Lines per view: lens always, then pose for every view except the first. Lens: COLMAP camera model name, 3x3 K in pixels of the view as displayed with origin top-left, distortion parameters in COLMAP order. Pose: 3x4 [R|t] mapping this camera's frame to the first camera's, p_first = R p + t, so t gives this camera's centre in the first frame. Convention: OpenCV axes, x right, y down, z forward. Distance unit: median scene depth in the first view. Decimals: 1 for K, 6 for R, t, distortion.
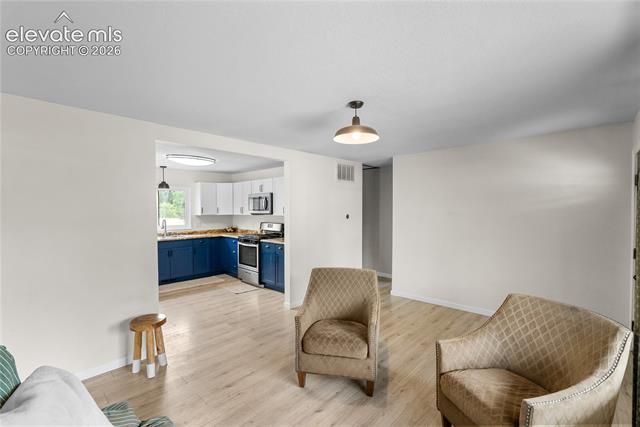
lens RADIAL K [[281.7, 0, 321.3], [0, 281.7, 212.6], [0, 0, 1]] dist [-0.001869, -0.000089]
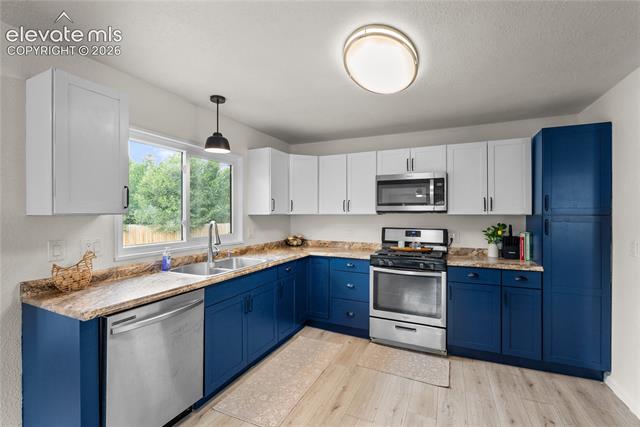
lens RADIAL K [[281.7, 0, 321.3], [0, 281.7, 212.6], [0, 0, 1]] dist [-0.001869, -0.000089]
pose [[0.940035, 0.012141, 0.340863, -0.555799], [-0.004755, 0.999736, -0.022494, 0.019241], [-0.341046, 0.019524, 0.939844, 0.553791]]
